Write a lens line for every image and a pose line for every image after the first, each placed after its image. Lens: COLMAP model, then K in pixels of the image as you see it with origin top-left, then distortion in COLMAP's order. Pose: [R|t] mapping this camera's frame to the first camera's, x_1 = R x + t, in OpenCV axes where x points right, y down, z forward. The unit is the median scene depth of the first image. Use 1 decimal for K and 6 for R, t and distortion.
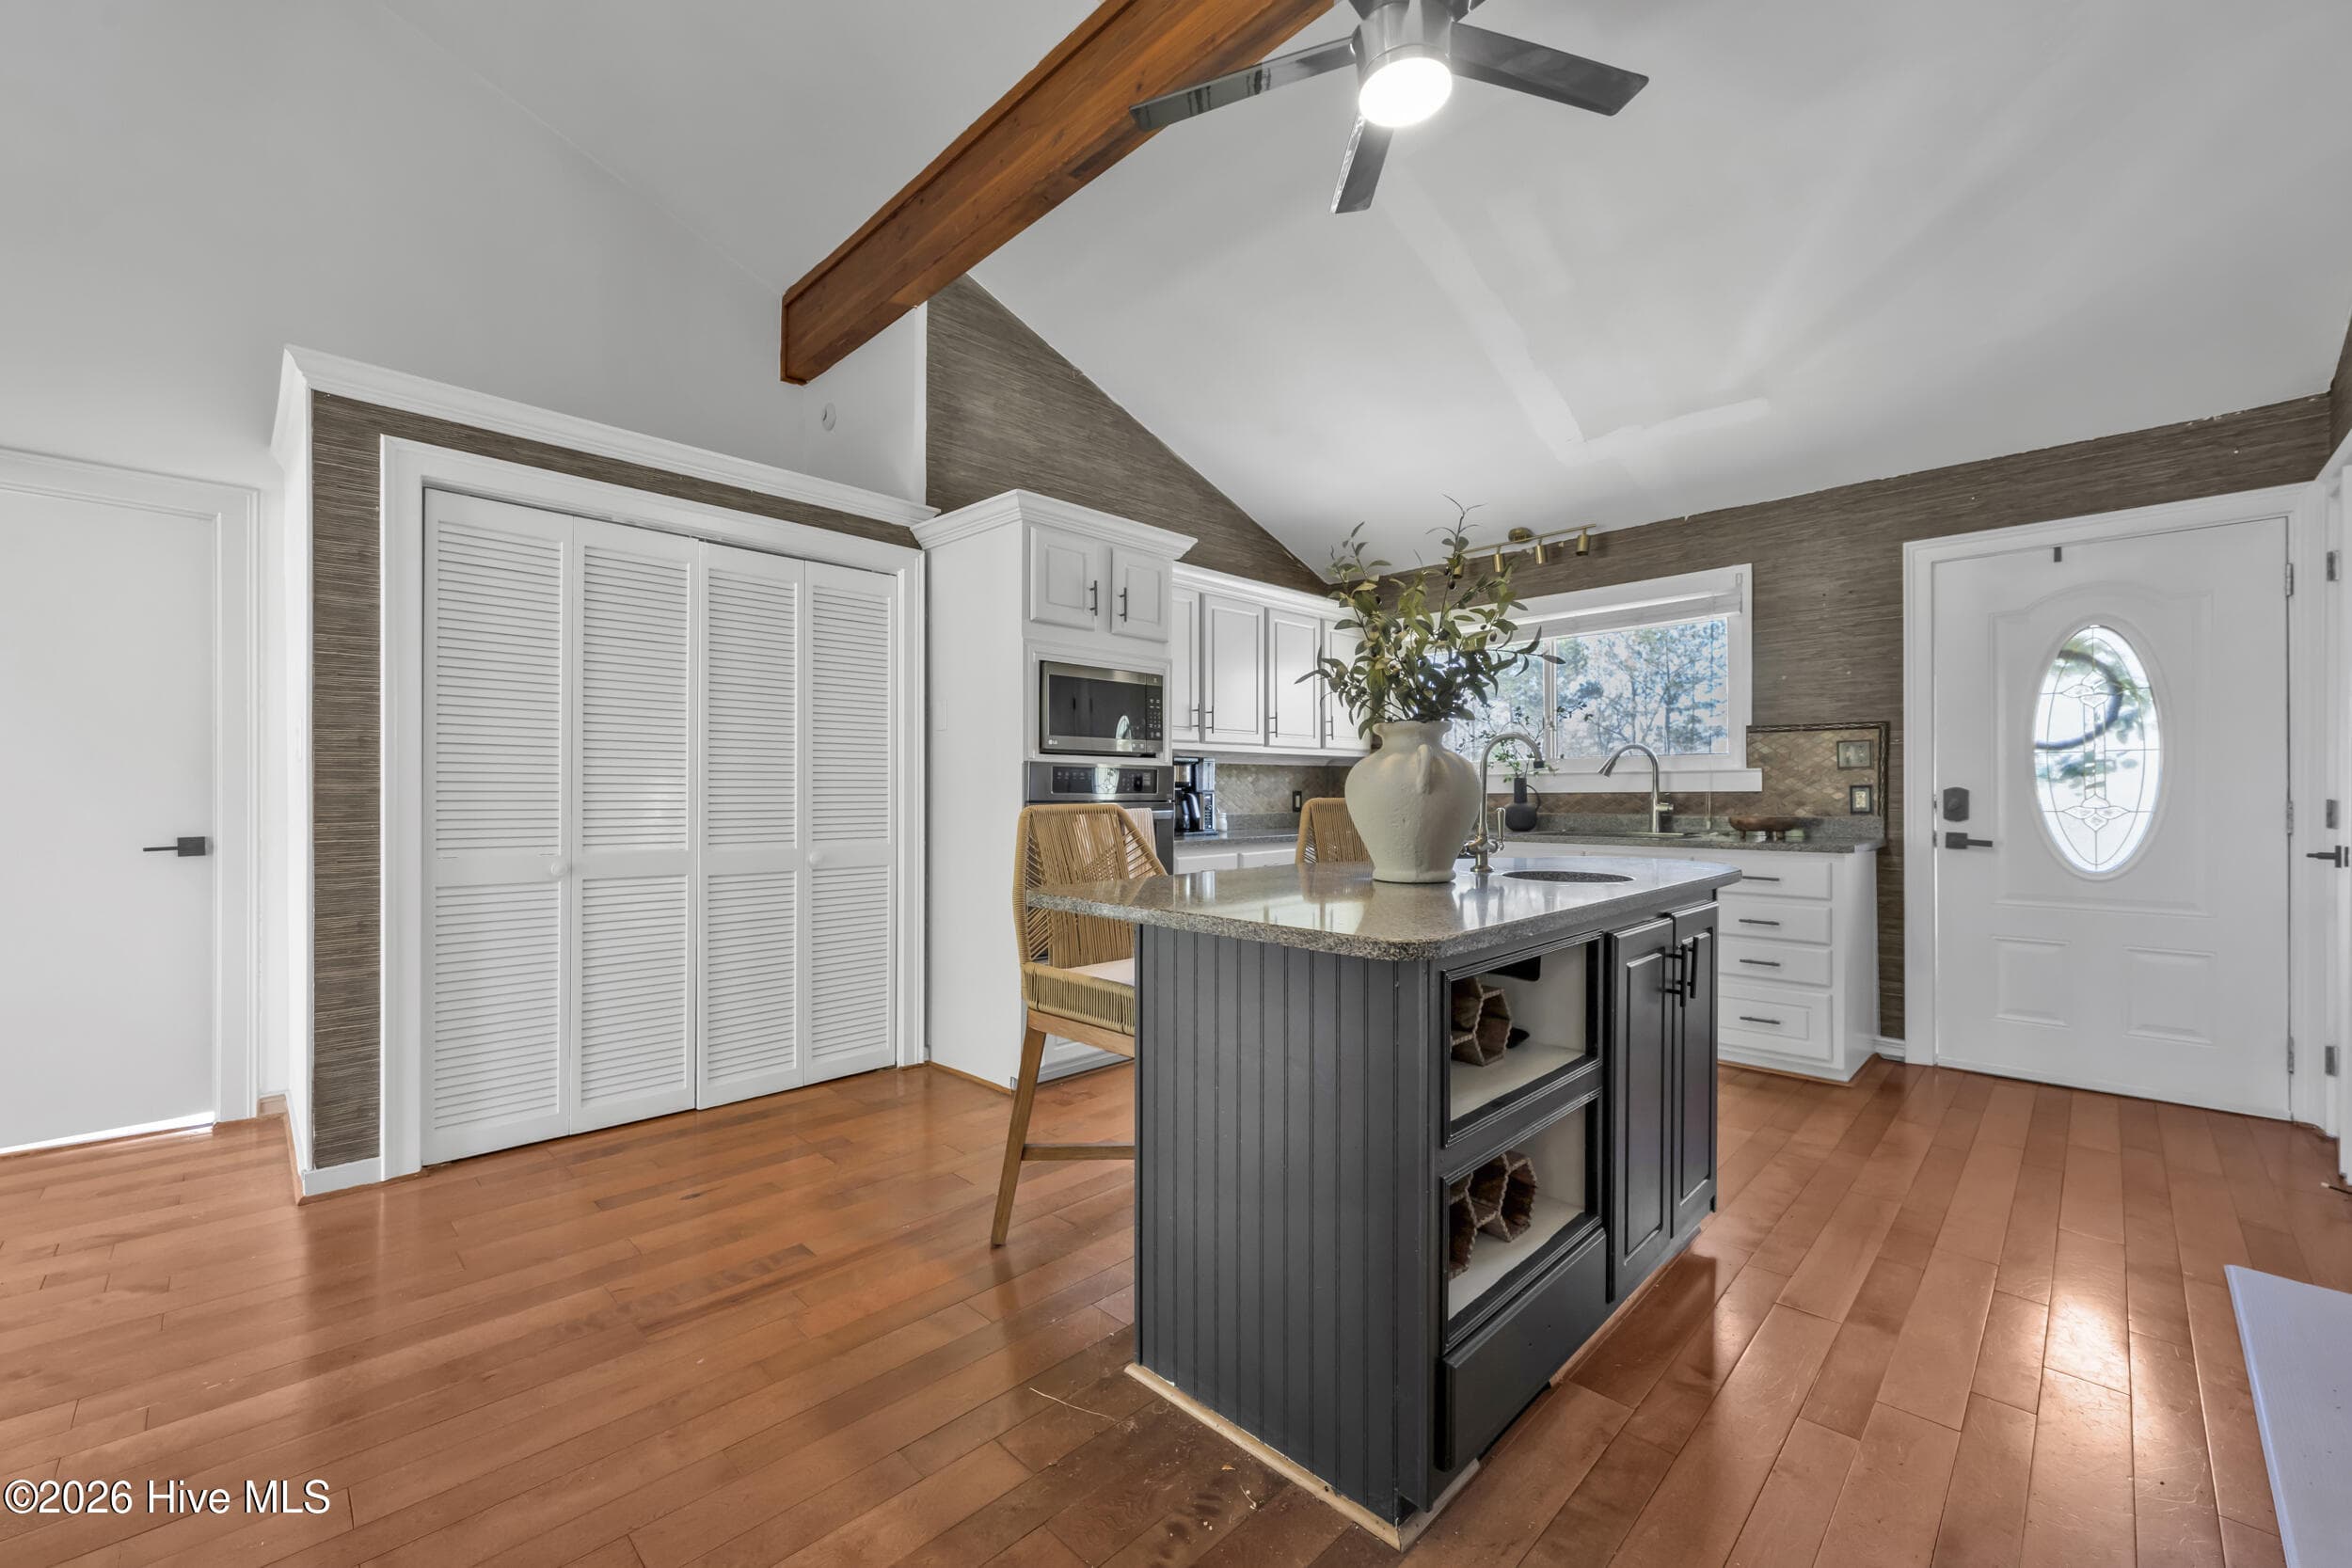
lens RADIAL K [[943.1, 0, 1176.5], [0, 943.1, 792.1], [0, 0, 1]] dist [-0.001330, -0.000009]
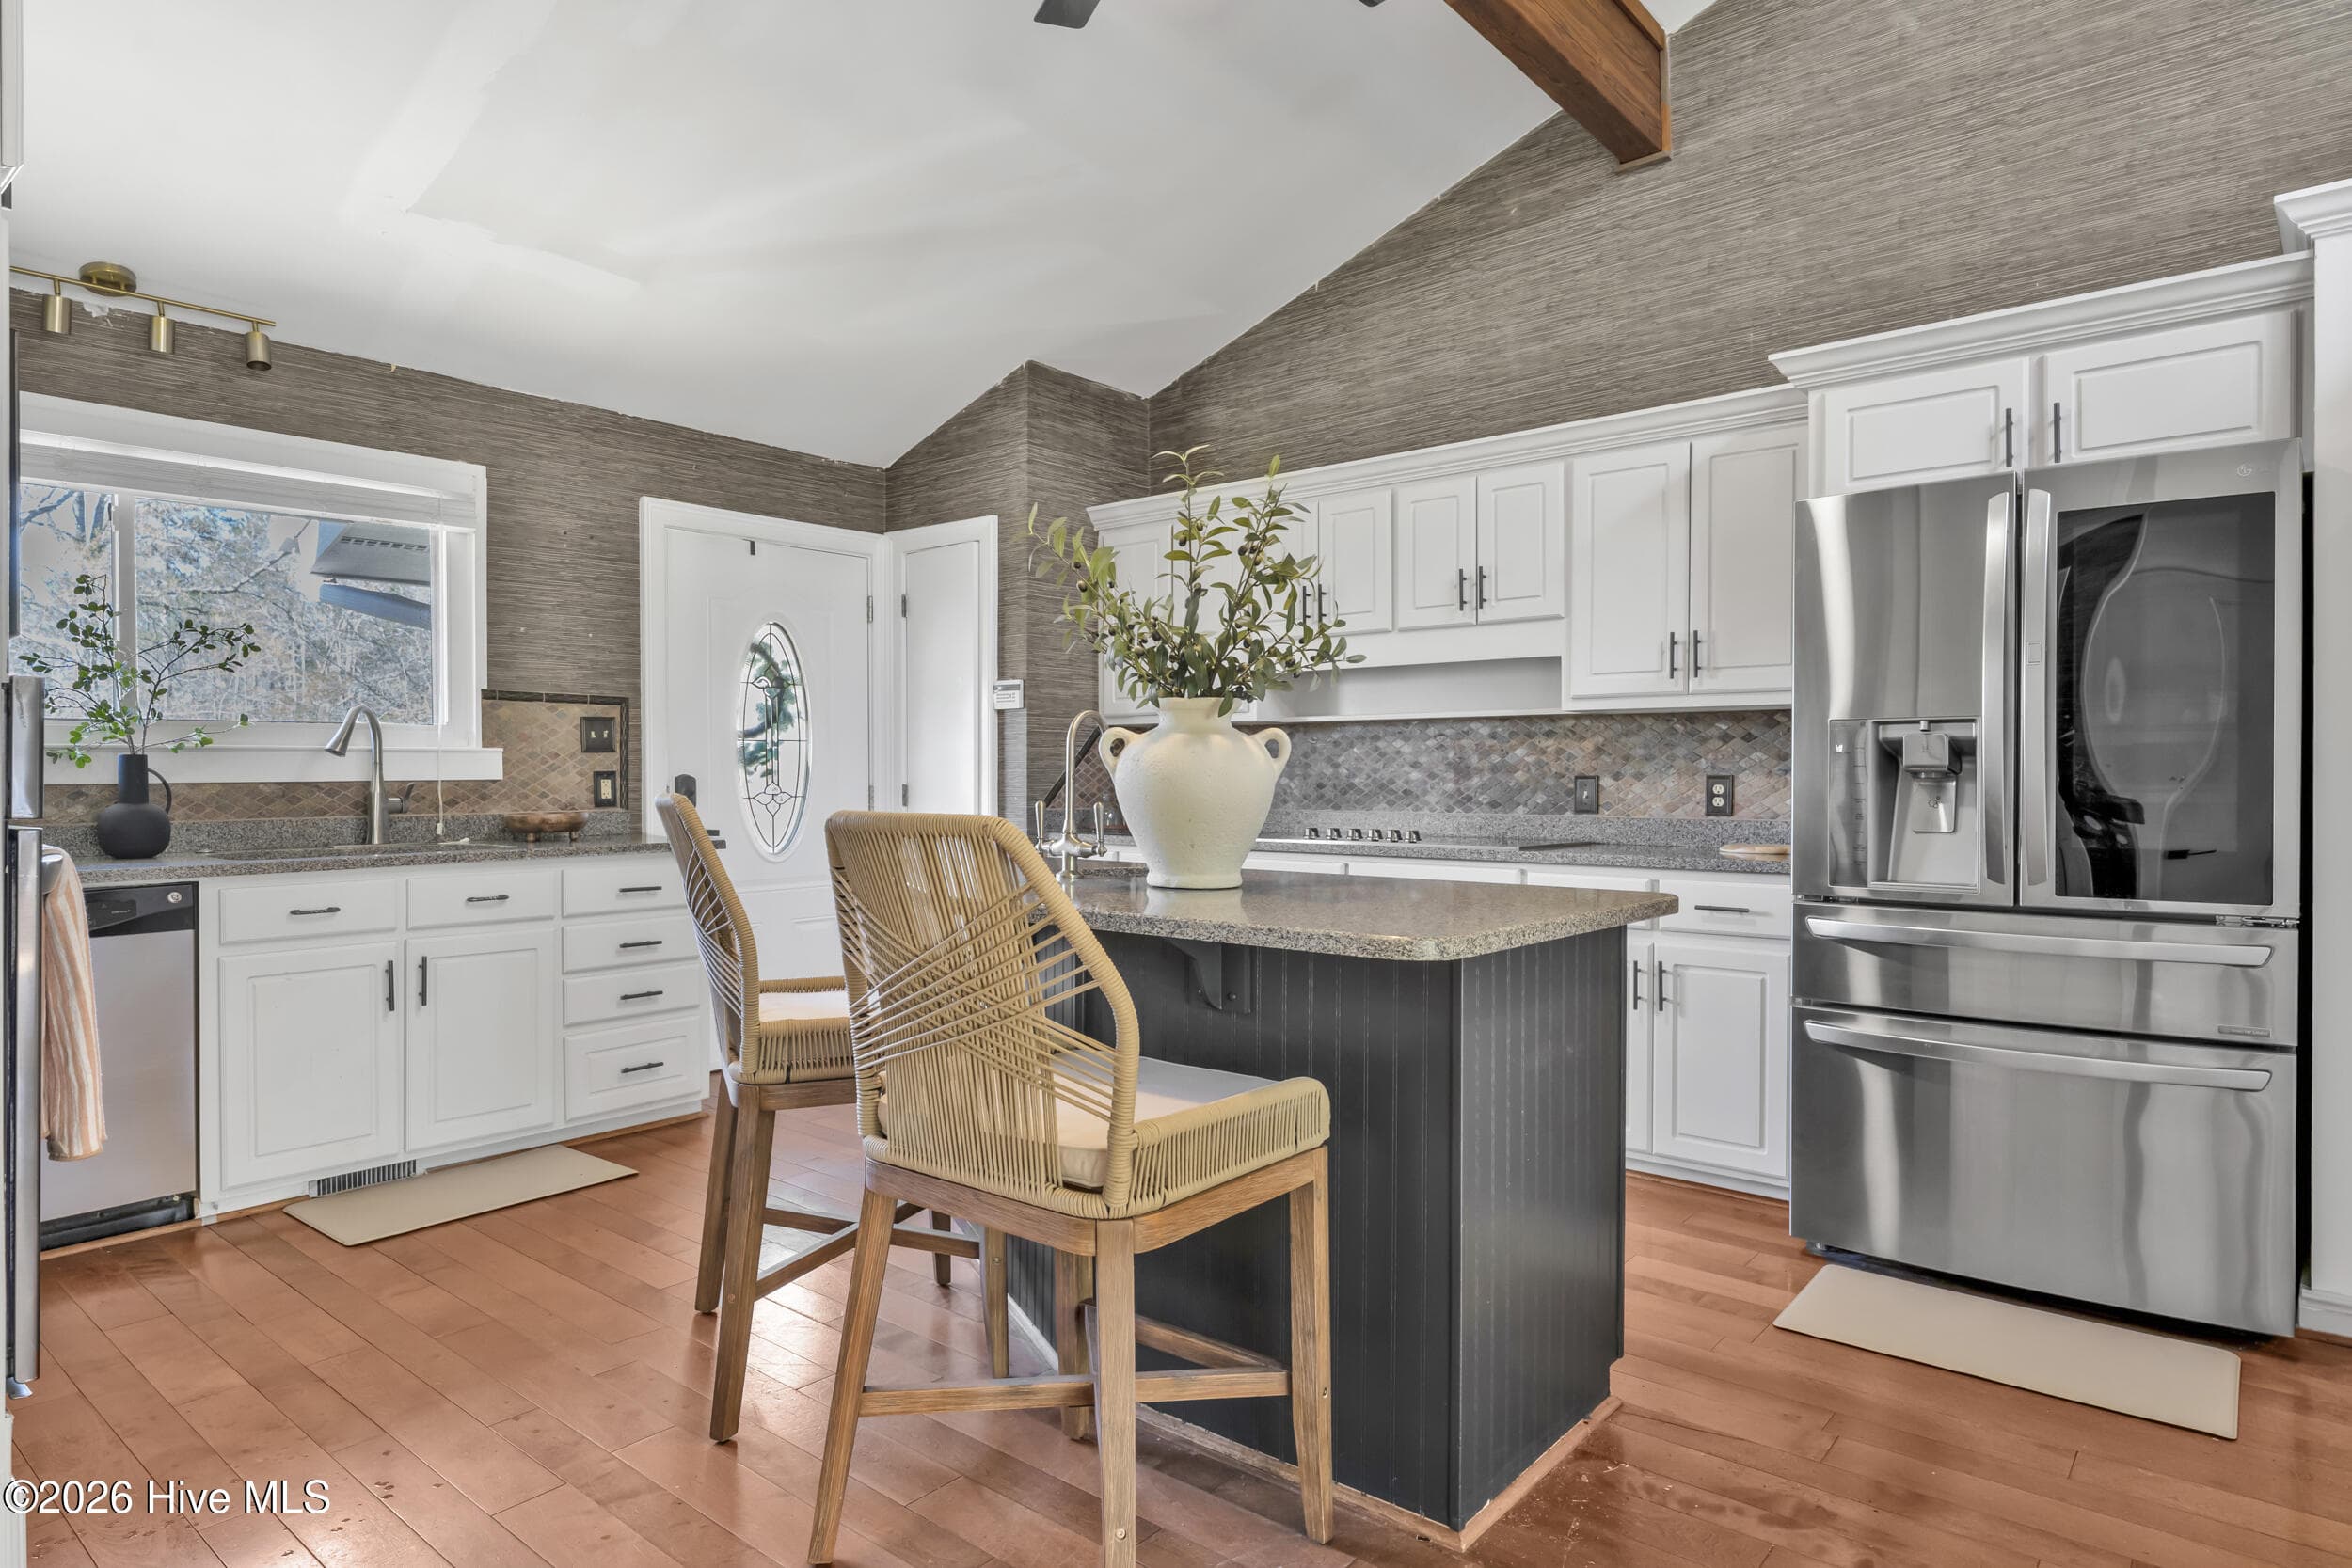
lens RADIAL K [[1336.6, 0, 1174.6], [0, 1336.6, 779.4], [0, 0, 1]] dist [-0.004374, -0.001020]
pose [[-0.083329, 0.000185, 0.996522, -0.490548], [0.005444, 0.999985, 0.000269, 0.001800], [-0.996507, 0.005447, -0.083329, 0.591852]]
